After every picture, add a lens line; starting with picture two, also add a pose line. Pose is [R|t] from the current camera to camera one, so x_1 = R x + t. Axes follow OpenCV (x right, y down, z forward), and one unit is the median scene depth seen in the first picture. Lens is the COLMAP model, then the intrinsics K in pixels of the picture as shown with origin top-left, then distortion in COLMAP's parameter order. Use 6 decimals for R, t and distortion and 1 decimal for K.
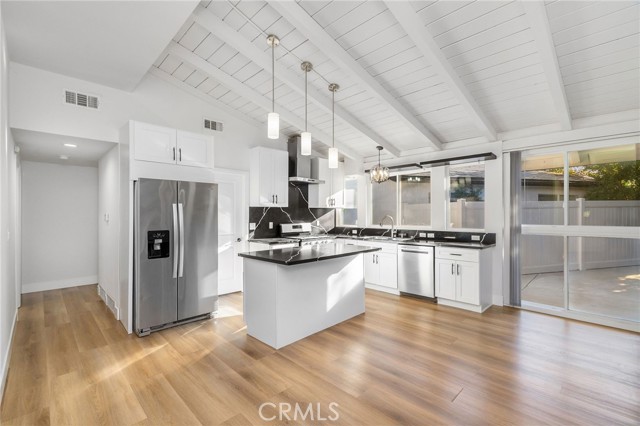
lens RADIAL K [[287.6, 0, 320.0], [0, 287.6, 213.0], [0, 0, 1]] dist [0.004369, 0.000513]
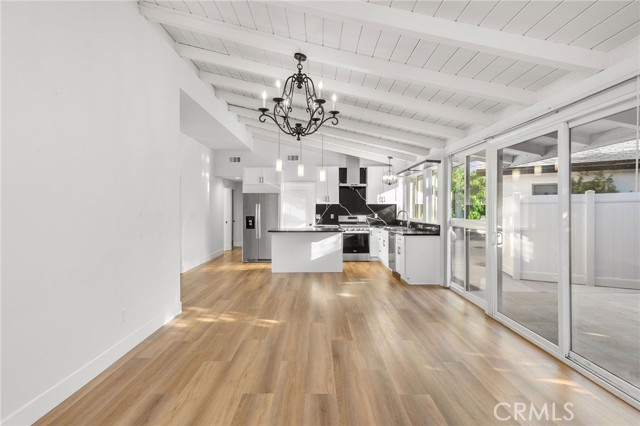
lens RADIAL K [[322.9, 0, 320.0], [0, 322.9, 213.0], [0, 0, 1]] dist [0.000085, 0.000018]
pose [[0.717476, 0.008683, -0.696529, 1.005645], [0.003060, 0.999873, 0.015616, -0.000971], [0.696577, -0.013335, 0.717358, -0.260475]]
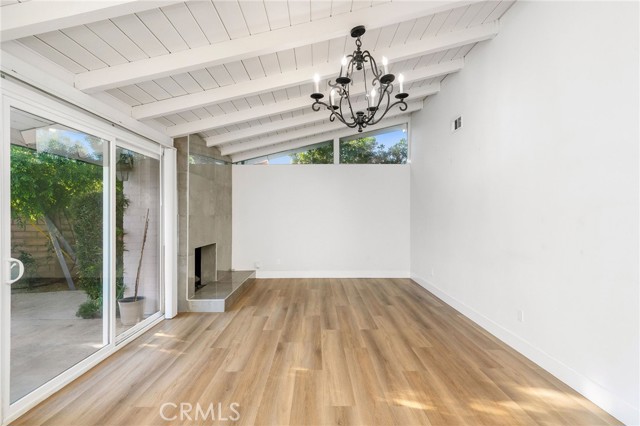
lens RADIAL K [[310.5, 0, 317.7], [0, 310.5, 213.3], [0, 0, 1]] dist [0.004605, 0.000757]
pose [[-0.714913, 0.005724, 0.699190, 0.194327], [-0.000739, 0.999960, -0.008941, 0.004340], [-0.699213, -0.006909, -0.714880, 0.614397]]
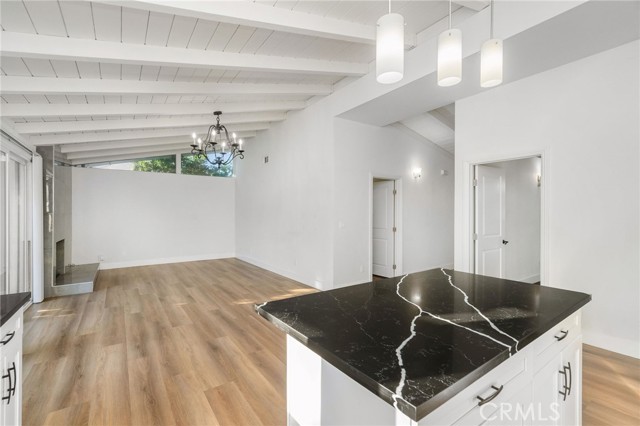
lens RADIAL K [[288.1, 0, 314.3], [0, 288.1, 213.5], [0, 0, 1]] dist [0.014192, 0.000273]
pose [[-0.984898, 0.003932, 0.173093, 0.062873], [0.003192, 0.999985, -0.004553, 0.008123], [-0.173108, -0.003931, -0.984895, 1.023249]]
